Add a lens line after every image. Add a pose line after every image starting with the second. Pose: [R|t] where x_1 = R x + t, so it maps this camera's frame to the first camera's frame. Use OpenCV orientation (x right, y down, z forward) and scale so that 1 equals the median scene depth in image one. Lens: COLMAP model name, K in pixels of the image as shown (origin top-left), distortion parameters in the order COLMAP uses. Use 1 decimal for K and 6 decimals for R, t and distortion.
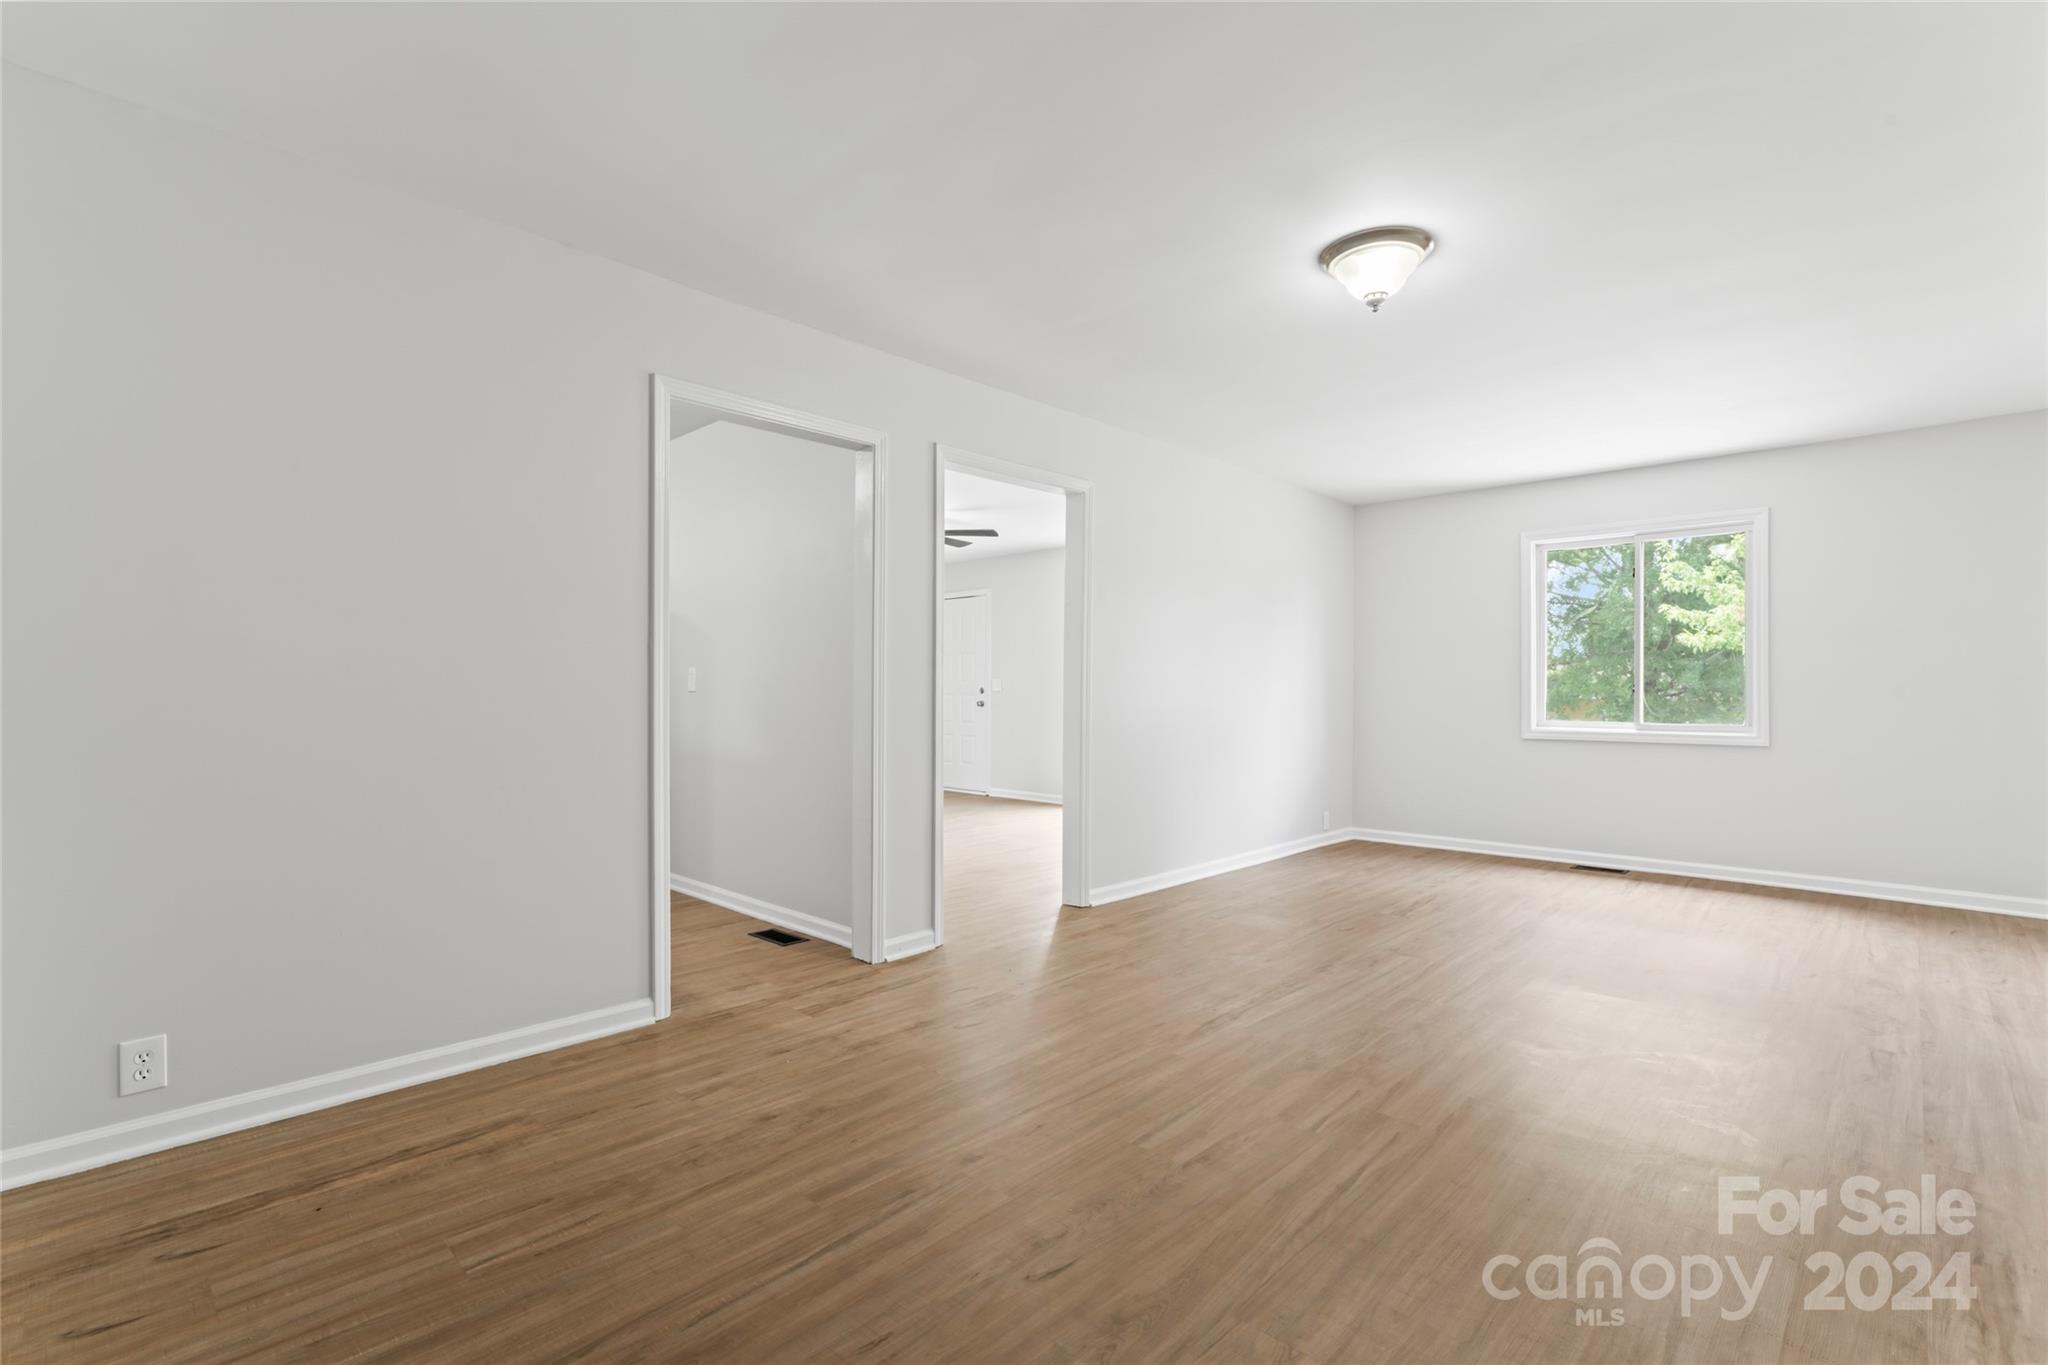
lens RADIAL K [[923.0, 0, 1035.5], [0, 923.0, 679.1], [0, 0, 1]] dist [-0.001733, -0.000750]
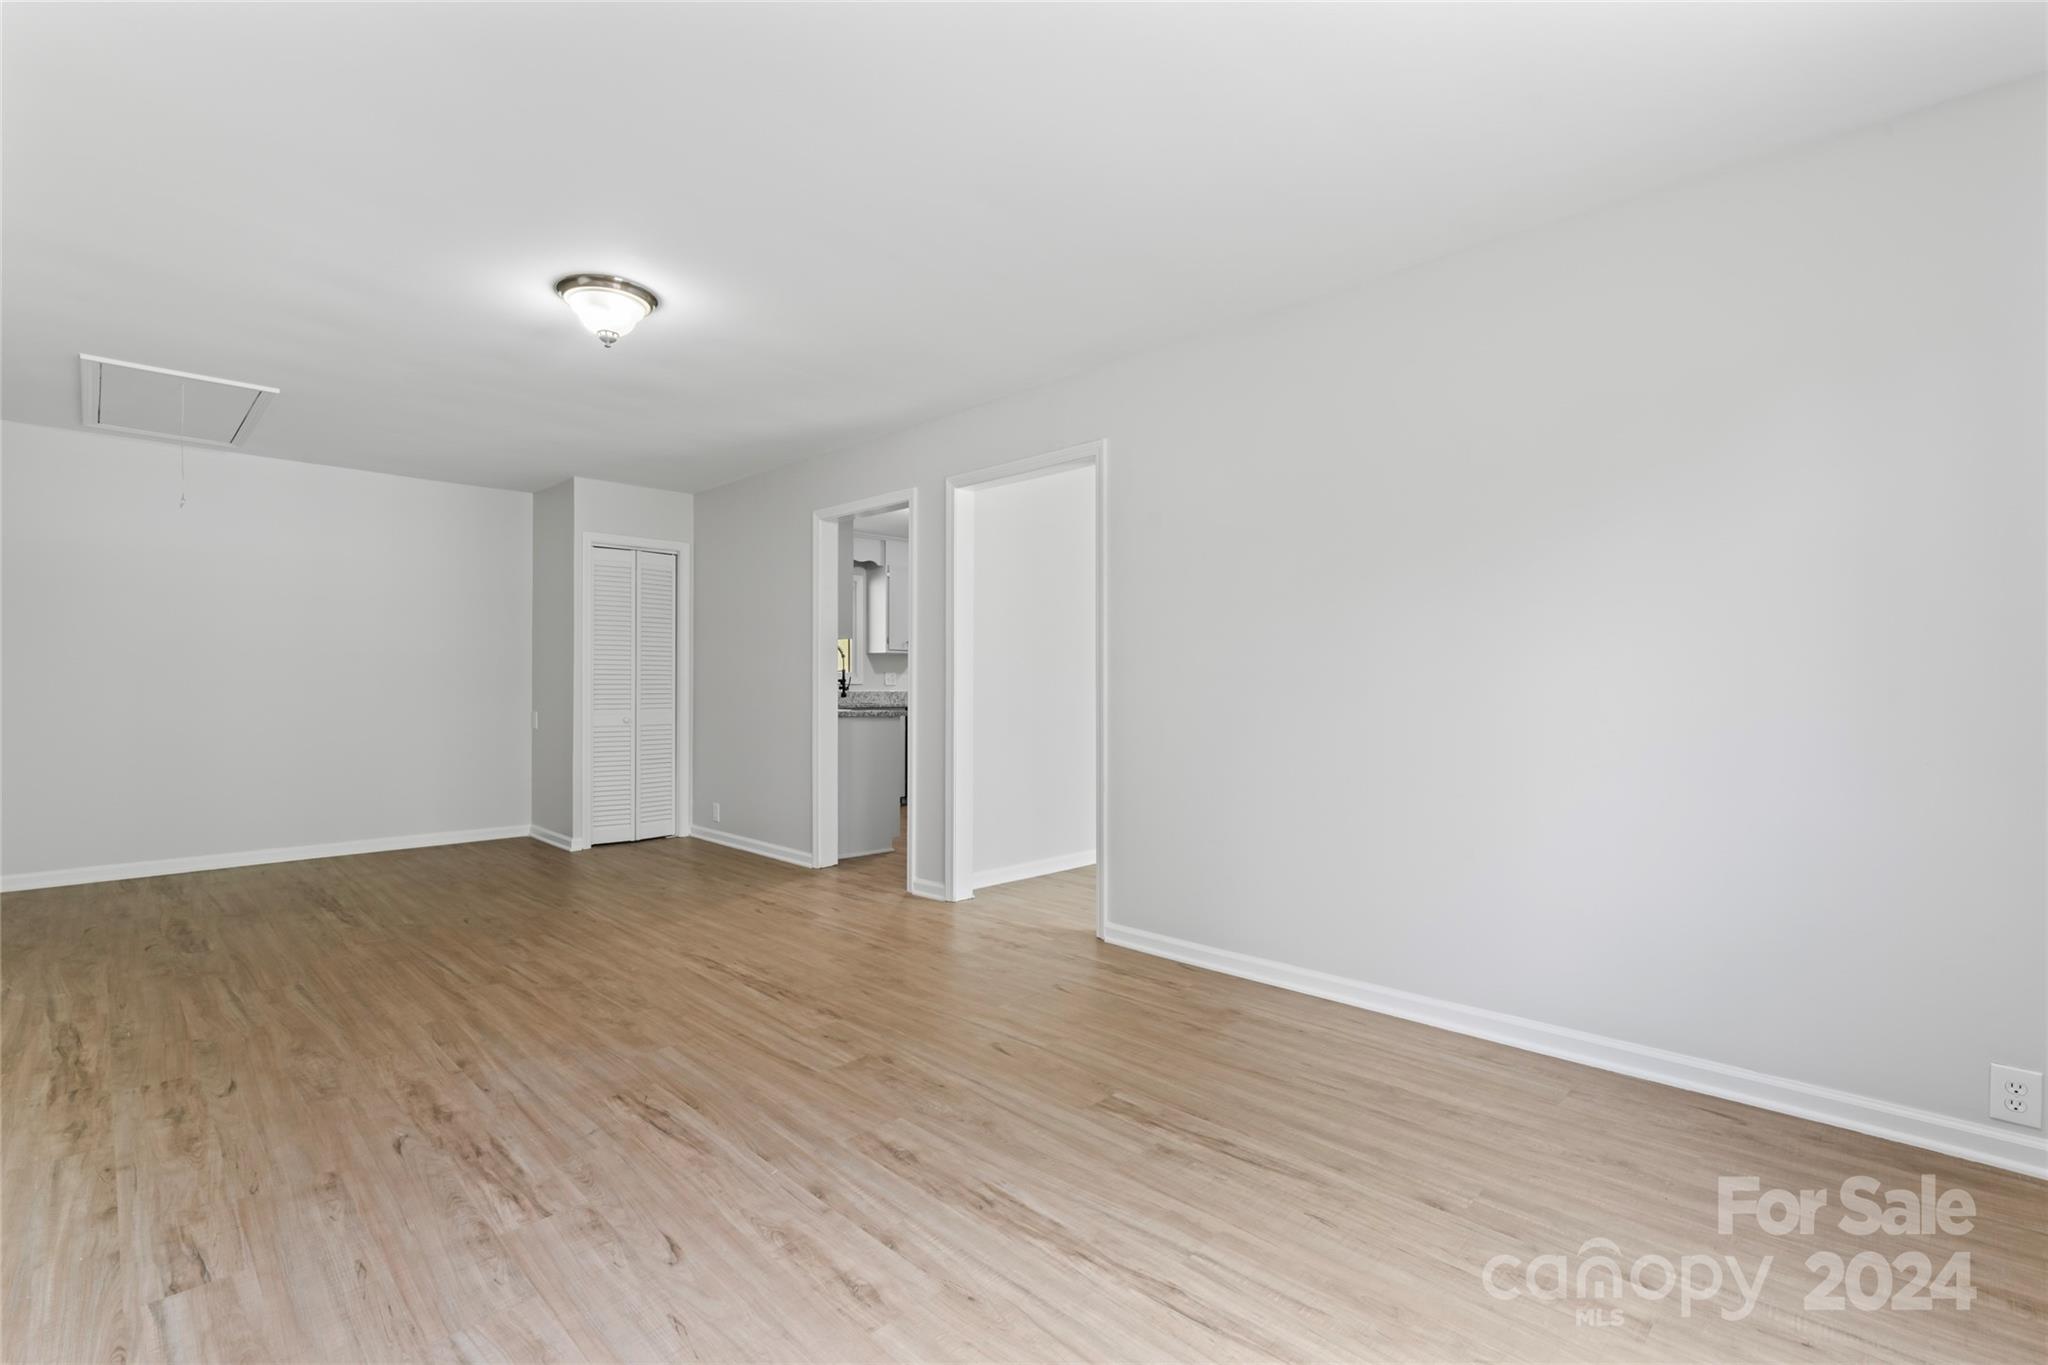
lens RADIAL K [[923.0, 0, 1044.5], [0, 923.0, 684.2], [0, 0, 1]] dist [-0.001733, -0.000750]
pose [[-0.008099, -0.002679, -0.999964, 1.604685], [0.010509, 0.999941, -0.002764, 0.015042], [0.999912, -0.010531, -0.008070, 1.658097]]
